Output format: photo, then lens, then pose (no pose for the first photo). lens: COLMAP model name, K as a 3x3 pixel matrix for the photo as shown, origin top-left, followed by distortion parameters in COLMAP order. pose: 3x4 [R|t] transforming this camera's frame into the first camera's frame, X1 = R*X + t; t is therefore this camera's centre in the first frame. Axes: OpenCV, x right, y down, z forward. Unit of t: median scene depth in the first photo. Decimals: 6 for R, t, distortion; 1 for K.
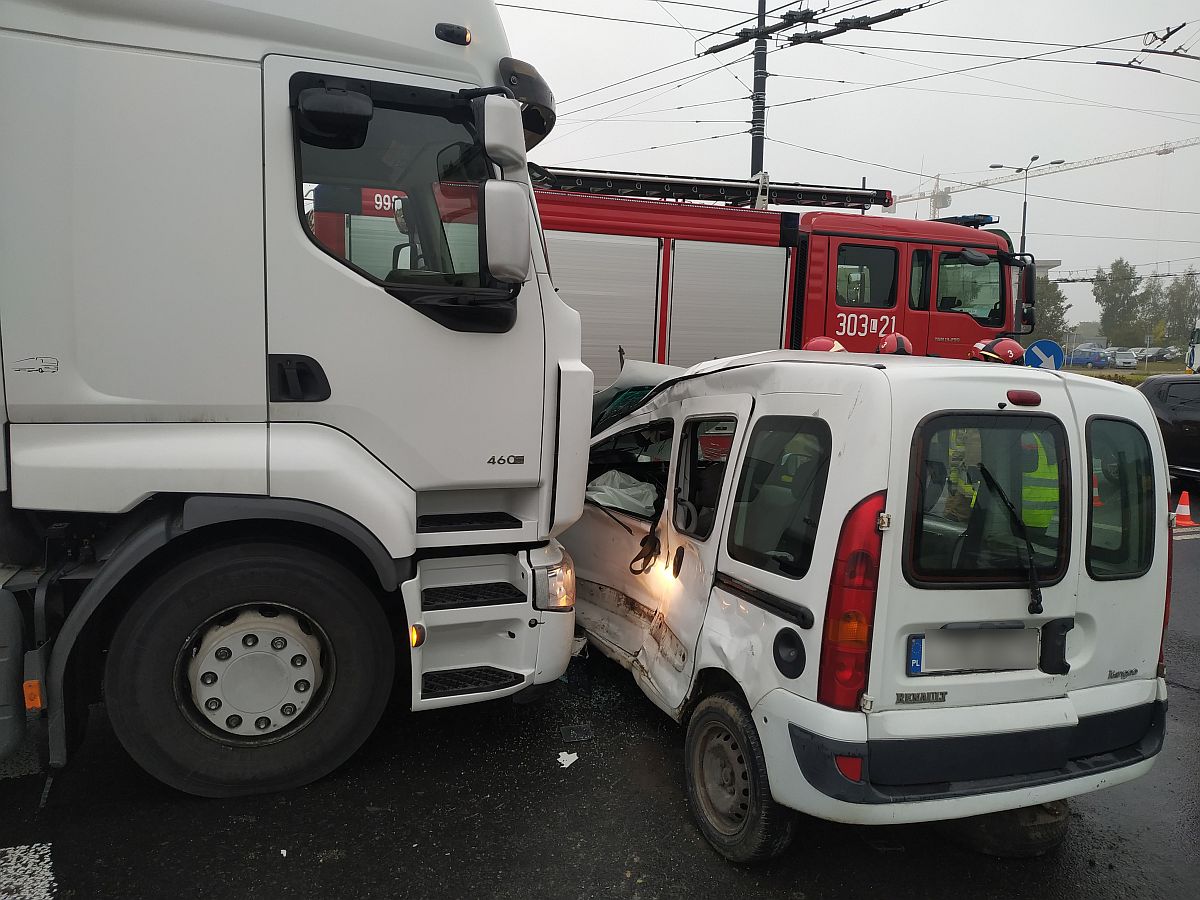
lens RADIAL K [[876.2, 0, 600.0], [0, 876.2, 450.0], [0, 0, 1]] dist [0.044860, -0.078490]
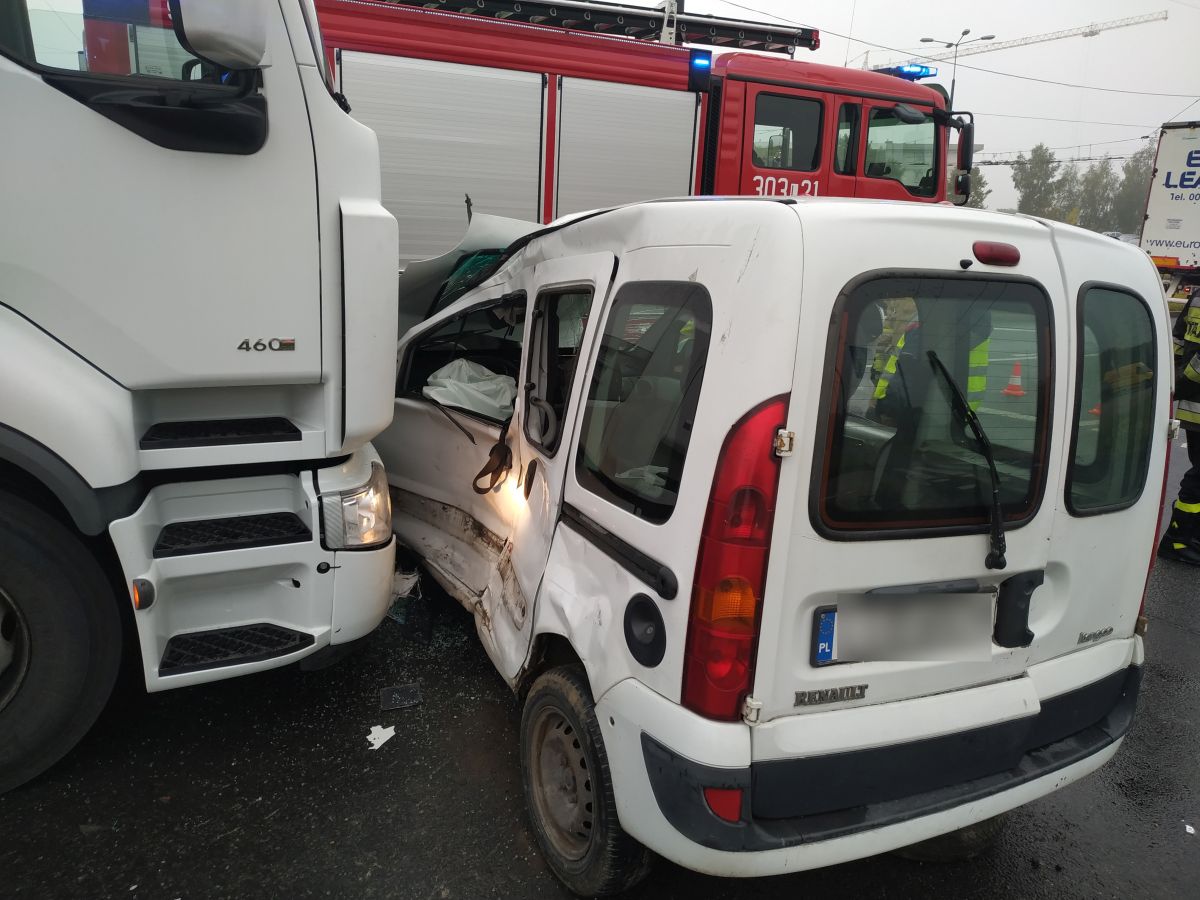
lens RADIAL K [[876.2, 0, 600.0], [0, 876.2, 450.0], [0, 0, 1]] dist [0.044860, -0.078490]
pose [[0.996298, -0.007847, 0.085605, 0.096575], [-0.003286, 0.991620, 0.129149, 0.002983], [-0.085901, -0.128953, 0.987923, 0.272828]]
